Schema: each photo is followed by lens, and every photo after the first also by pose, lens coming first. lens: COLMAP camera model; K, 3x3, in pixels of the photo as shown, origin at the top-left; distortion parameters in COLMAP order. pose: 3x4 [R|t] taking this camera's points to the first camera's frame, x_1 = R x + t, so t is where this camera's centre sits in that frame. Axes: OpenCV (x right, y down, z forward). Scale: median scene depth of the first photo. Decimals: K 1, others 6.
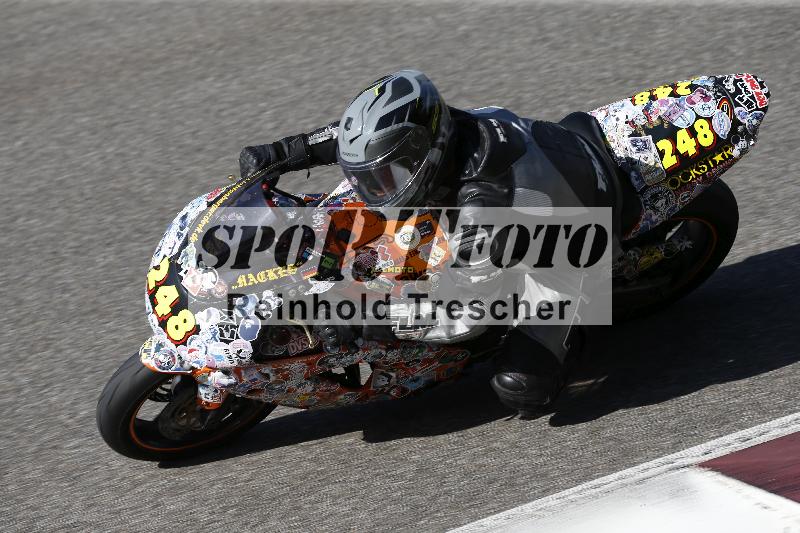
lens RADIAL K [[3903.5, 0, 401.7], [0, 3903.5, 266.3], [0, 0, 1]] dist [1.493046, -10.198695]
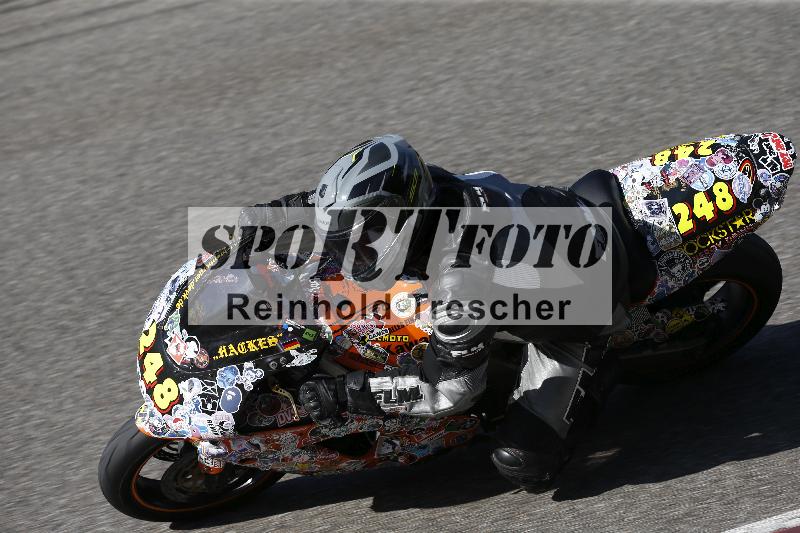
lens RADIAL K [[3903.5, 0, 401.7], [0, 3903.5, 266.3], [0, 0, 1]] dist [1.493046, -10.198695]
pose [[0.992918, 0.013984, -0.117978, 0.112294], [-0.009969, 0.999353, 0.034550, -0.049135], [0.118385, -0.033129, 0.992415, 0.043135]]
